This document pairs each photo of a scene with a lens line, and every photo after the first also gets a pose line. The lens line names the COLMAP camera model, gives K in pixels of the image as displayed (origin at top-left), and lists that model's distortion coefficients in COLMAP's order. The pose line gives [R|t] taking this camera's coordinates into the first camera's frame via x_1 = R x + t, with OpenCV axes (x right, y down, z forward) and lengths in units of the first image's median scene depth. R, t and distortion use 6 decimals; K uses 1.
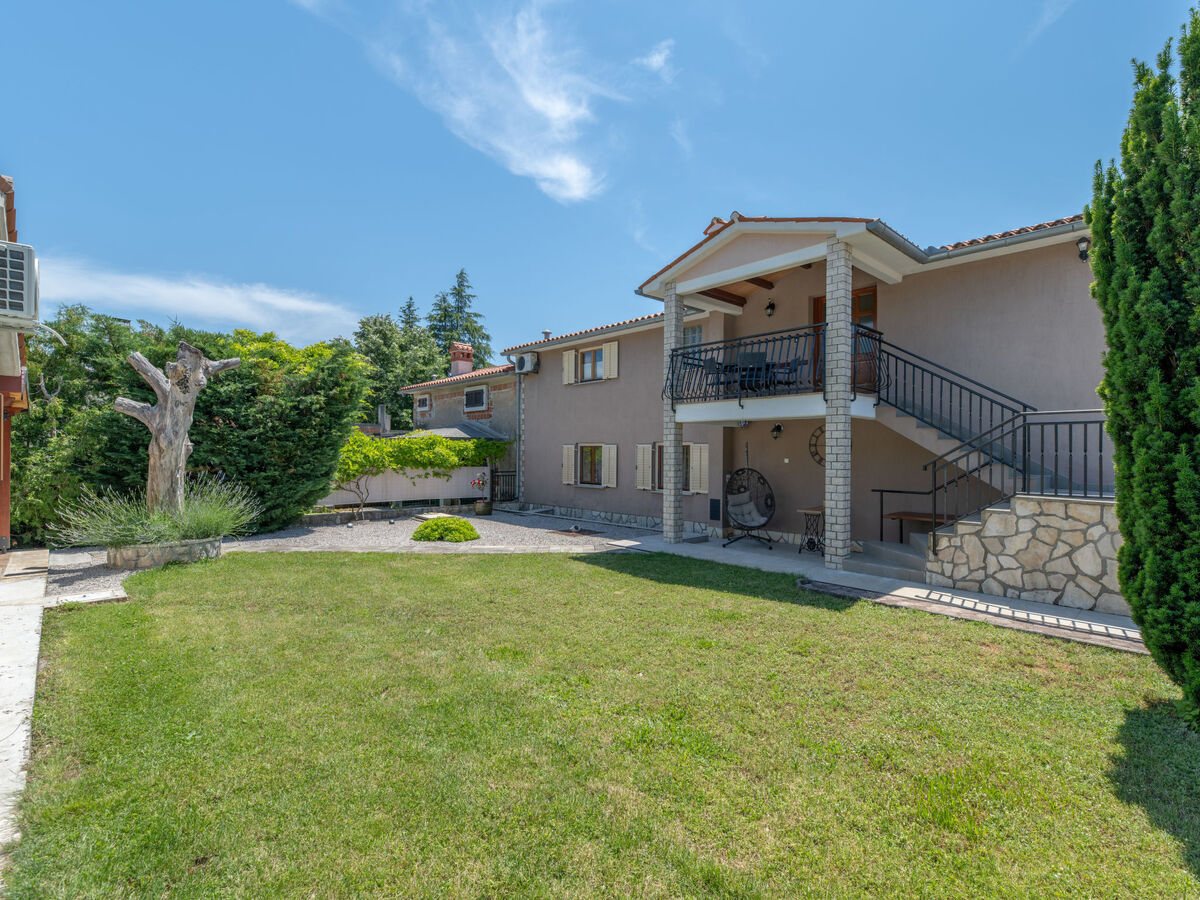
lens RADIAL K [[572.5, 0, 598.2], [0, 572.5, 451.9], [0, 0, 1]] dist [-0.000106, -0.000230]
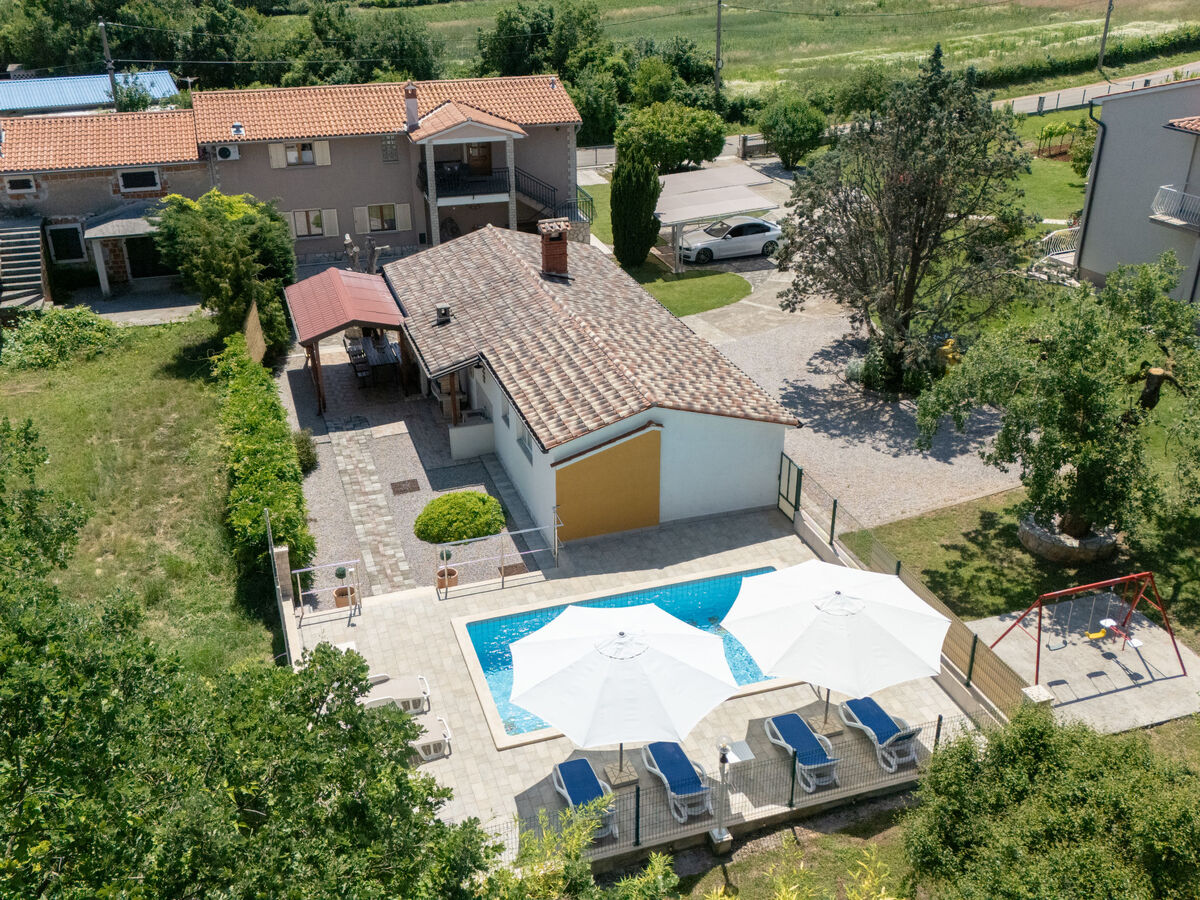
lens RADIAL K [[1177.9, 0, 600.3], [0, 1177.9, 458.9], [0, 0, 1]] dist [0.061540, 0.000000]
pose [[0.423407, -0.419879, 0.802763, -5.010952], [0.003708, 0.886907, 0.461934, -1.769467], [-0.905932, -0.192609, 0.377079, -1.956821]]
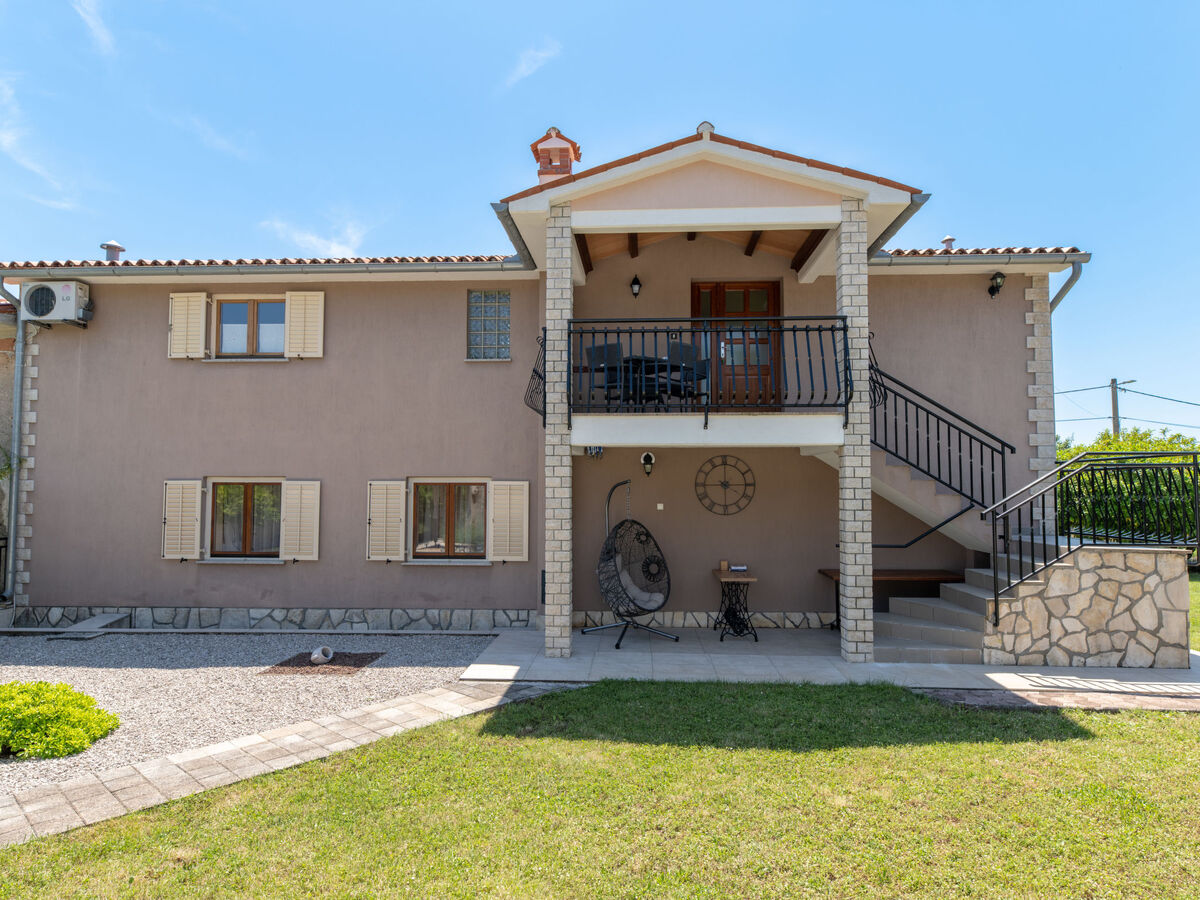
lens RADIAL K [[708.6, 0, 604.2], [0, 708.6, 454.1], [0, 0, 1]] dist [0.003722, -0.000737]
pose [[0.710400, 0.030319, 0.703144, -0.493614], [0.000726, 0.999040, -0.043811, -0.016116], [-0.703797, 0.031634, 0.709696, 0.666310]]
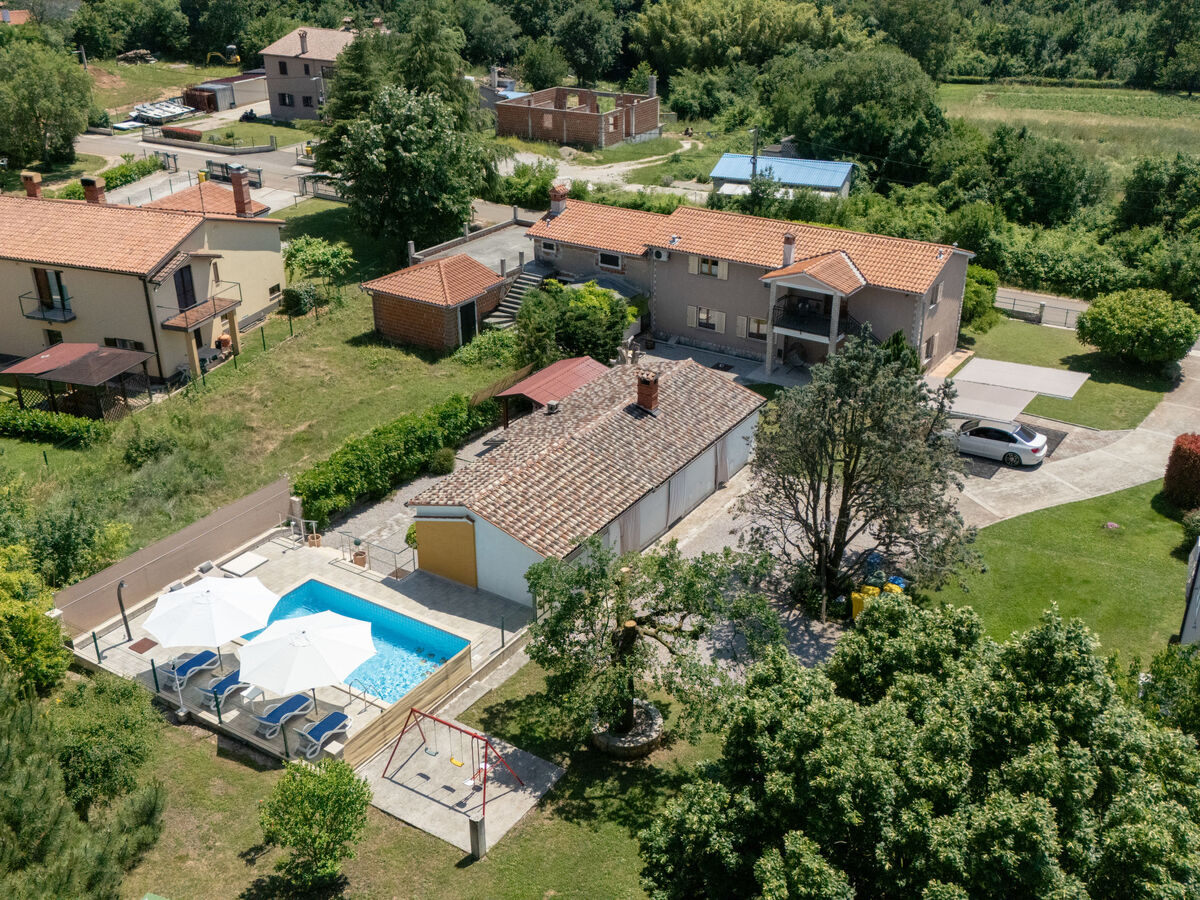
lens RADIAL K [[1177.9, 0, 608.8], [0, 1177.9, 445.1], [0, 0, 1]] dist [0.061540, 0.000000]
pose [[0.967808, -0.120189, 0.221137, -2.617218], [0.010168, 0.896568, 0.442790, -2.807666], [-0.251483, -0.426287, 0.868928, -5.237624]]
